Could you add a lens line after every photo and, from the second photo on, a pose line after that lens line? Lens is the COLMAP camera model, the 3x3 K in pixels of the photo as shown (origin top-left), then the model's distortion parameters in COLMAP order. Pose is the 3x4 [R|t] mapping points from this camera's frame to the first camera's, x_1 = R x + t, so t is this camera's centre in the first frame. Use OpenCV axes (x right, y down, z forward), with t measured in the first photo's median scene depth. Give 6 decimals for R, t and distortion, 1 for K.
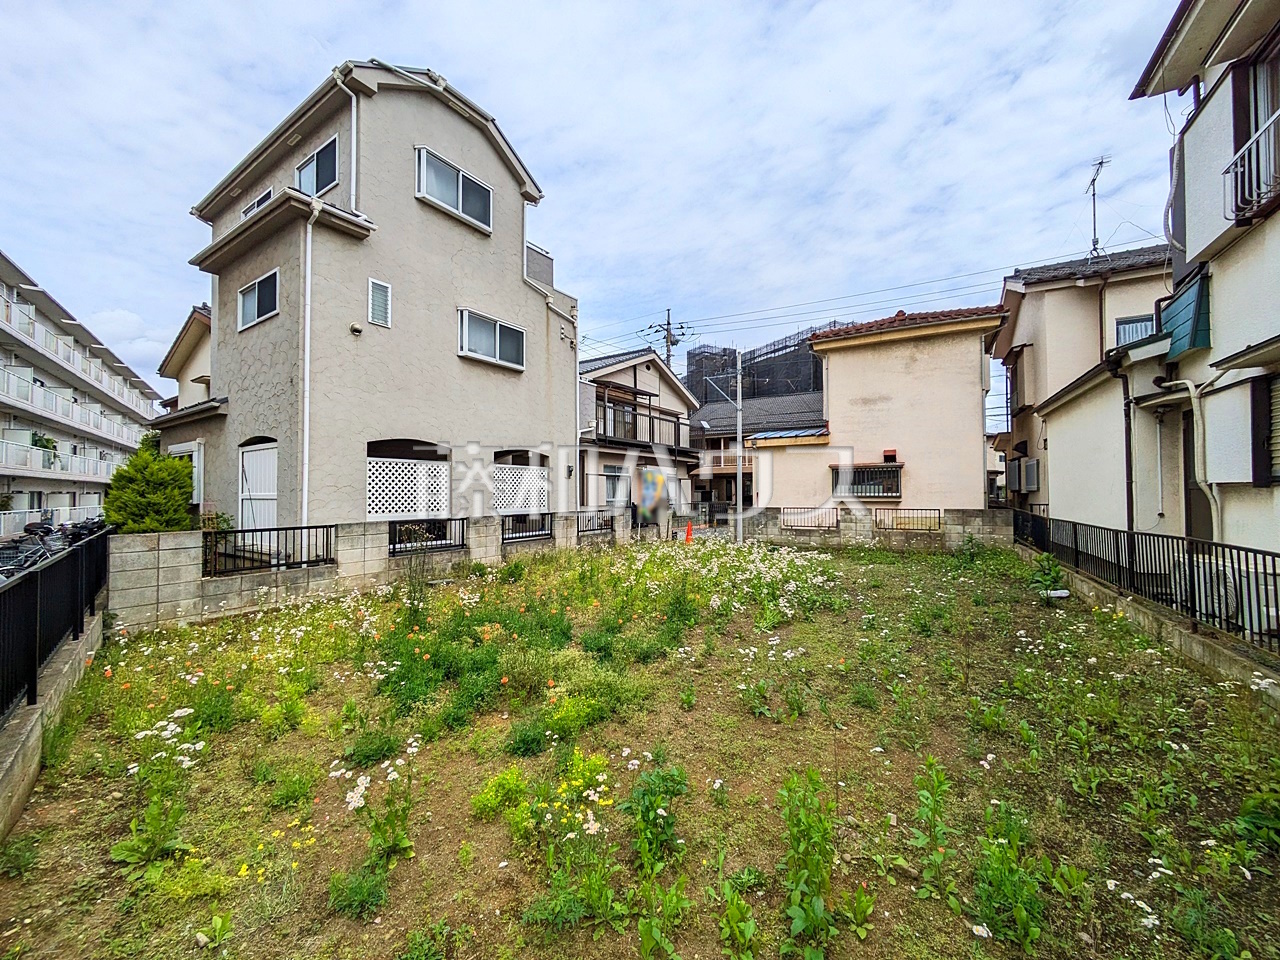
lens RADIAL K [[507.1, 0, 638.4], [0, 507.1, 483.0], [0, 0, 1]] dist [0.000089, 0.000289]
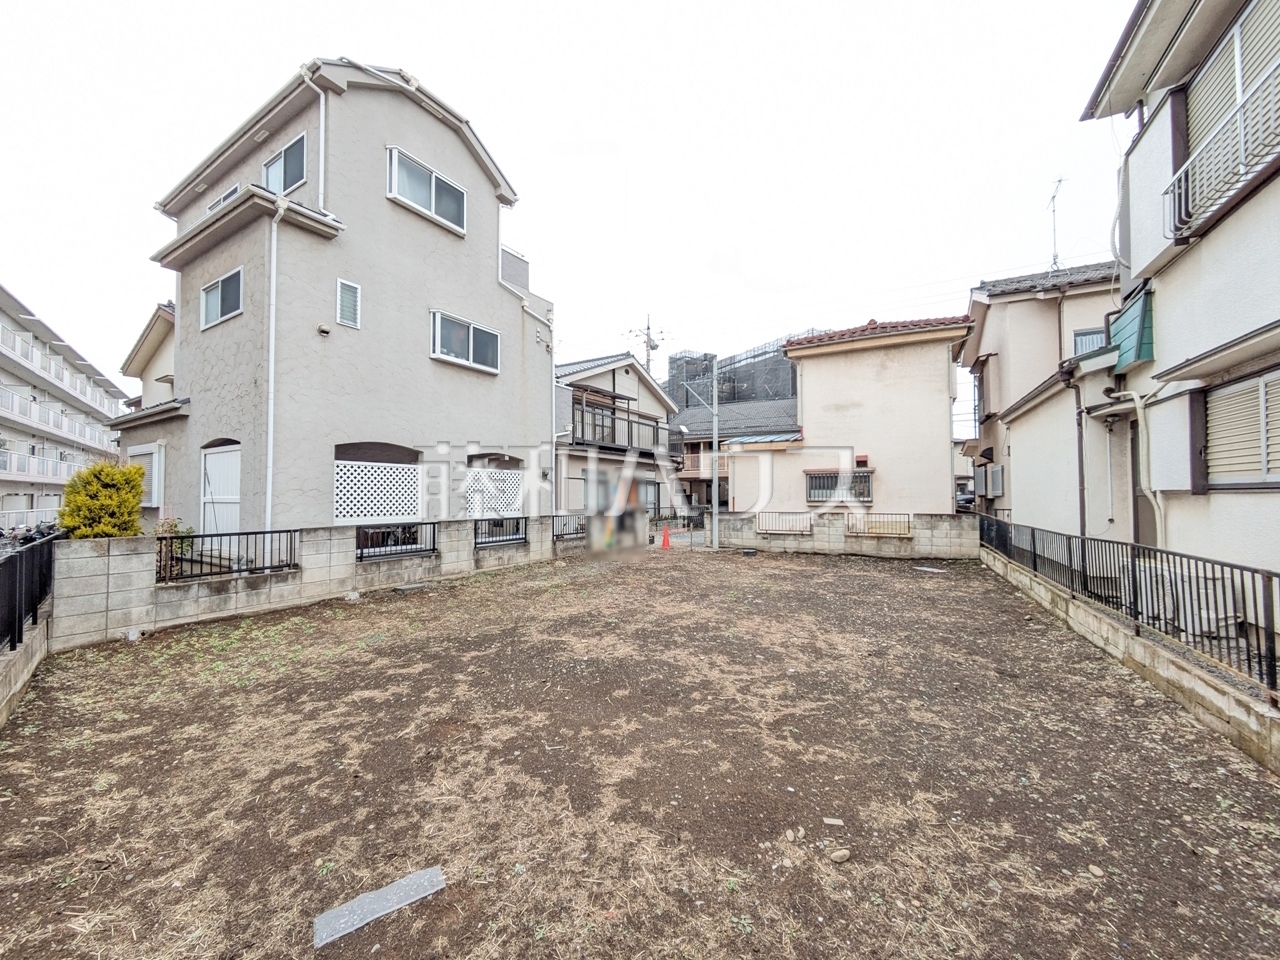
lens RADIAL K [[507.1, 0, 638.4], [0, 507.1, 483.0], [0, 0, 1]] dist [0.000089, 0.000289]
pose [[0.999360, 0.003729, 0.035579, 0.016992], [-0.003474, 0.999968, -0.007234, -0.001749], [-0.035605, 0.007106, 0.999341, -0.000696]]
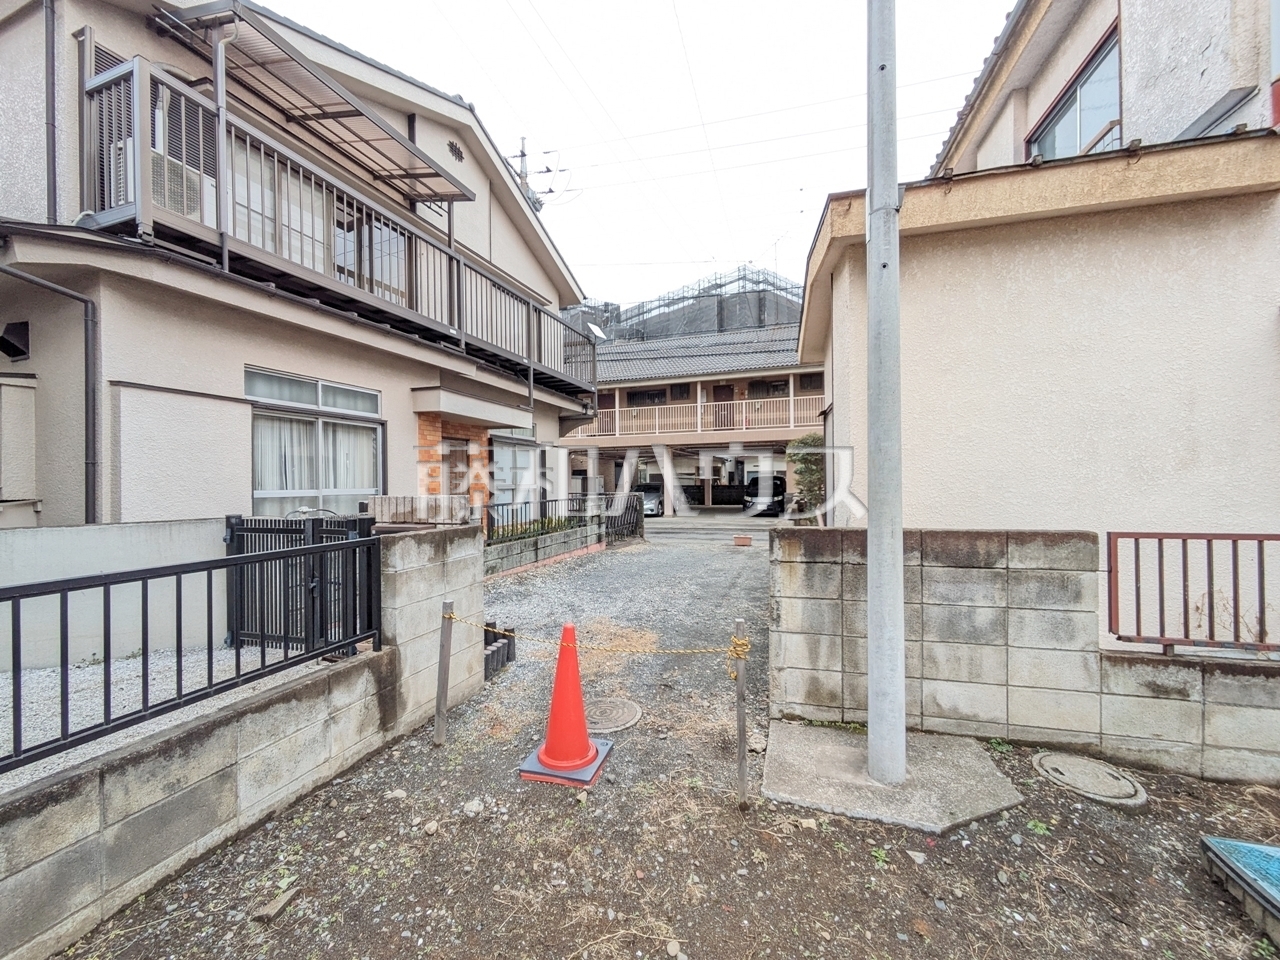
lens RADIAL K [[511.7, 0, 640.0], [0, 511.7, 480.0], [0, 0, 1]] dist [0.000865, 0.000101]
pose [[0.969085, -0.005755, 0.246659, 0.145992], [0.002203, 0.999890, 0.014673, 0.046023], [-0.246717, -0.013676, 0.968991, 1.466775]]
